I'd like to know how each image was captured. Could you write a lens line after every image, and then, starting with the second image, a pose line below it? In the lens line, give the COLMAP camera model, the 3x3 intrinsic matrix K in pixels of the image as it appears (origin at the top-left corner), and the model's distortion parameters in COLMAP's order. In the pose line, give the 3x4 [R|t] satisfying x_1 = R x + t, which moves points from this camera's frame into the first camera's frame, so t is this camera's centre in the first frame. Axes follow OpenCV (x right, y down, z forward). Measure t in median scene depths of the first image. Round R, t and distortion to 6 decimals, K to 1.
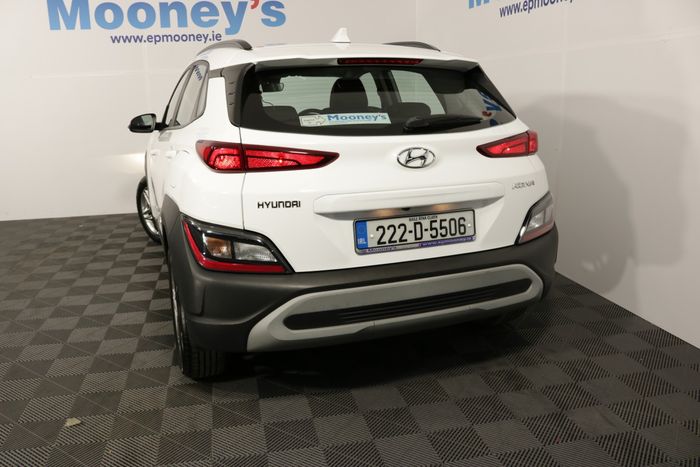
lens RADIAL K [[578.0, 0, 337.7], [0, 578.0, 233.3], [0, 0, 1]] dist [-0.167656, 0.140361]
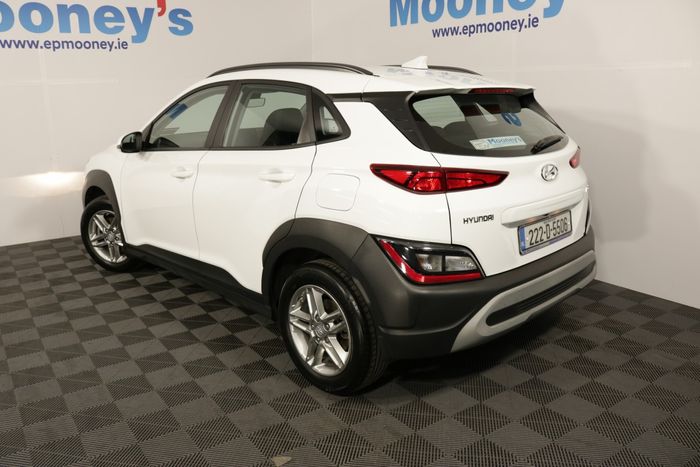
lens RADIAL K [[578.0, 0, 337.7], [0, 578.0, 233.3], [0, 0, 1]] dist [-0.167656, 0.140361]
pose [[0.919919, -0.091376, 0.381313, -0.705199], [0.091233, 0.995658, 0.018495, -0.060637], [-0.381347, 0.017774, 0.924261, 0.048396]]
